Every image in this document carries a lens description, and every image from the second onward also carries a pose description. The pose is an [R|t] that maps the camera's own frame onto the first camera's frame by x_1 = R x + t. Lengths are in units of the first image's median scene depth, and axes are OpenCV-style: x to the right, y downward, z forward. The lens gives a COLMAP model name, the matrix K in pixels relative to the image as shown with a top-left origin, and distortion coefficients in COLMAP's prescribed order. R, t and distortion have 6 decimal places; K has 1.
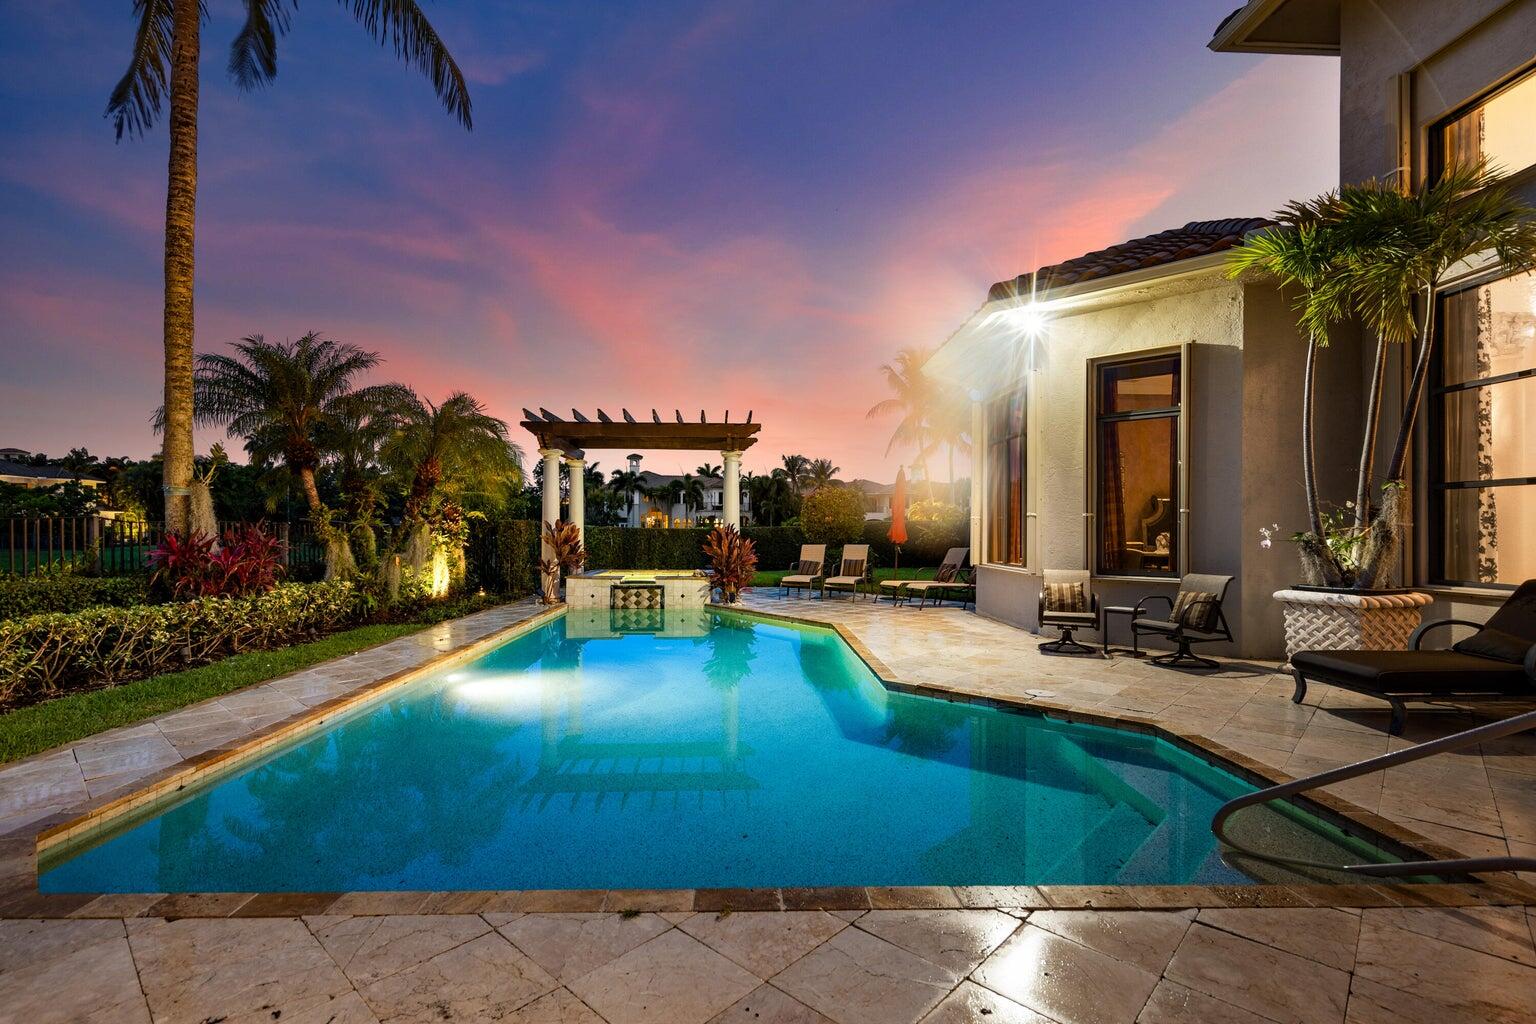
lens RADIAL K [[704.9, 0, 763.0], [0, 704.9, 524.2], [0, 0, 1]] dist [-0.003182, 0.000285]
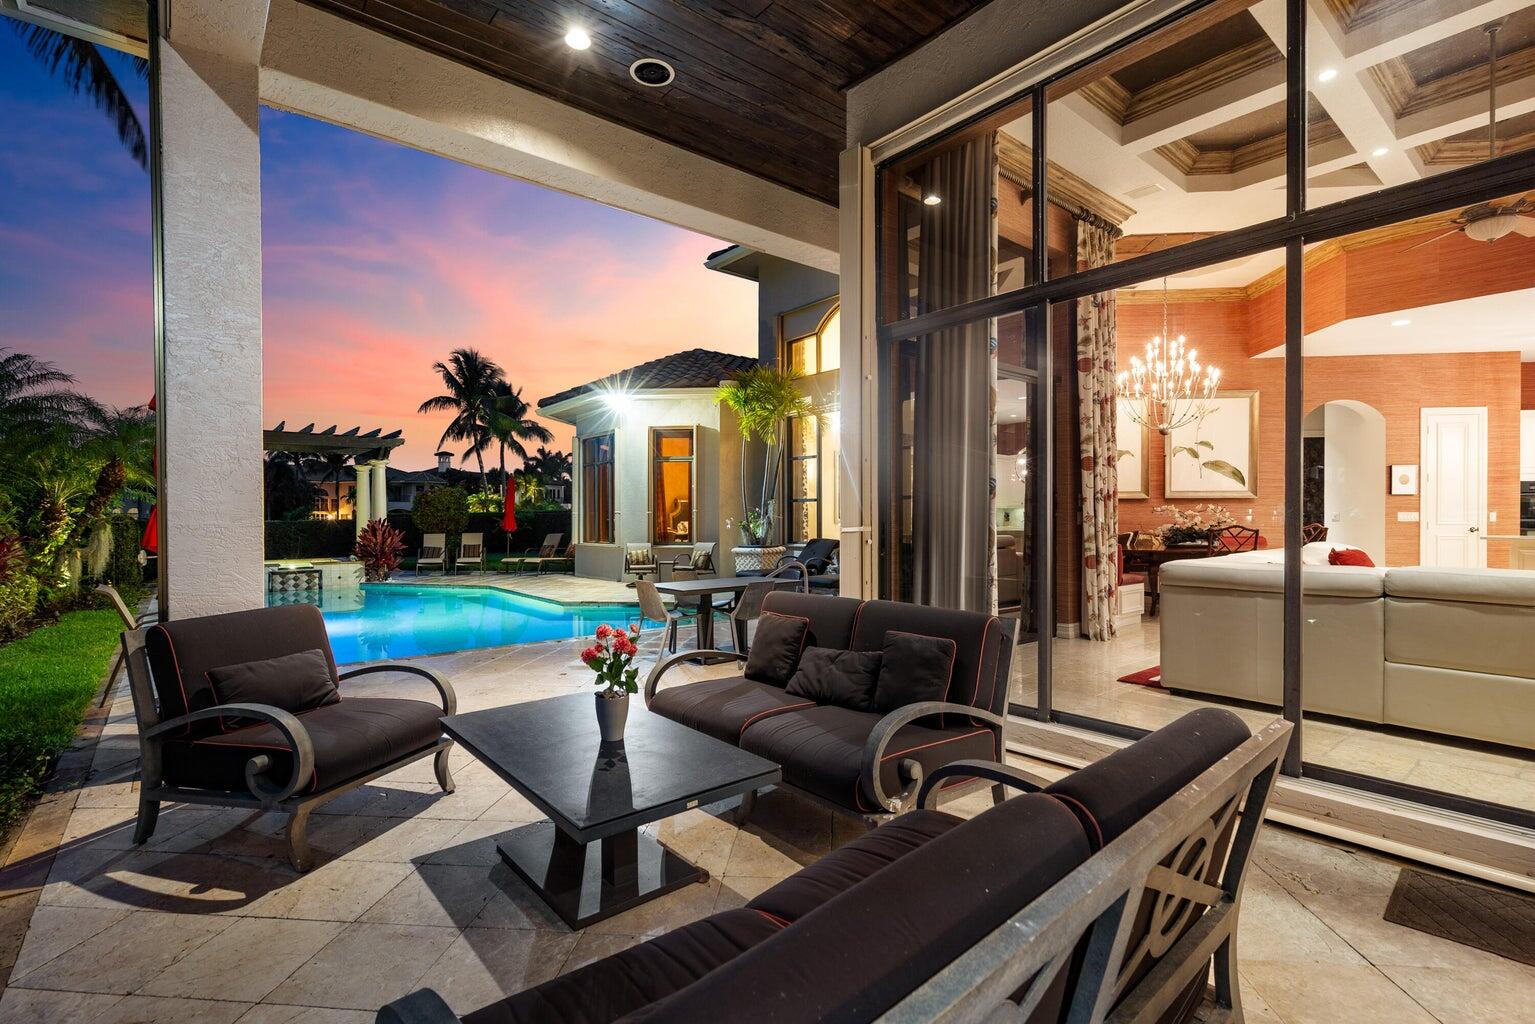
lens RADIAL K [[704.4, 0, 759.4], [0, 704.4, 526.1], [0, 0, 1]] dist [-0.003182, 0.000285]
pose [[0.797206, -0.014721, 0.603528, -0.327955], [0.003443, 0.999797, 0.019839, -0.010733], [-0.603697, -0.013738, 0.797095, -0.497263]]
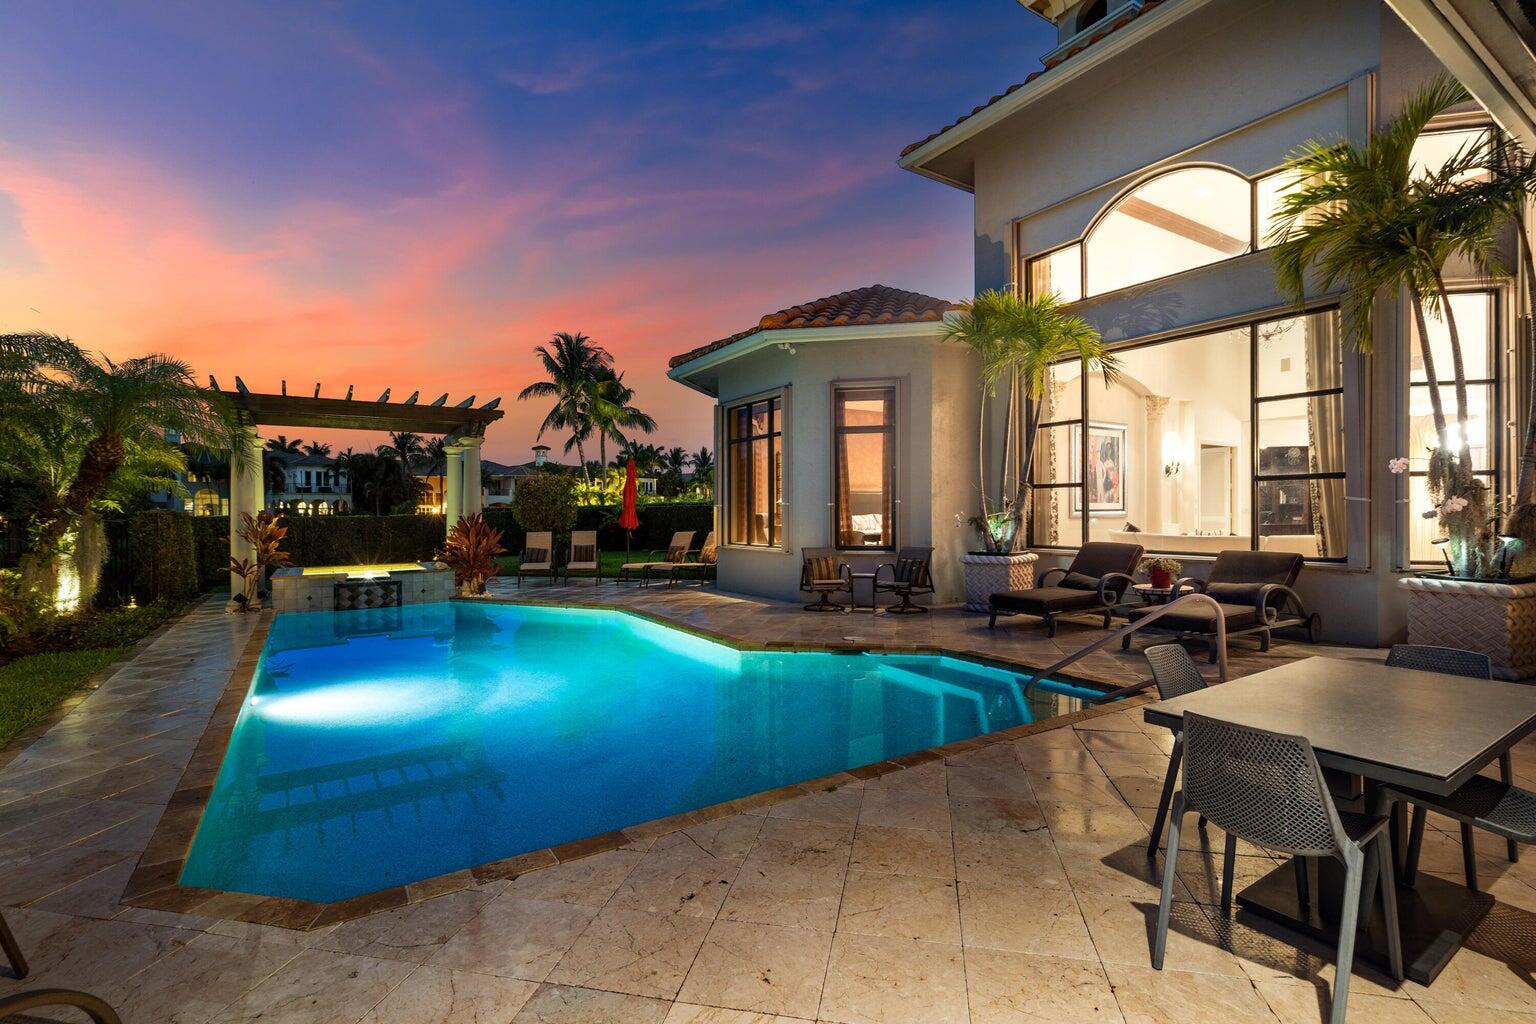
lens RADIAL K [[704.9, 0, 767.9], [0, 704.9, 515.4], [0, 0, 1]] dist [-0.003182, 0.000285]
pose [[0.858071, -0.013891, 0.513343, -0.244622], [0.007409, 0.999865, 0.014672, -0.010323], [-0.513477, -0.008786, 0.858058, -0.045644]]
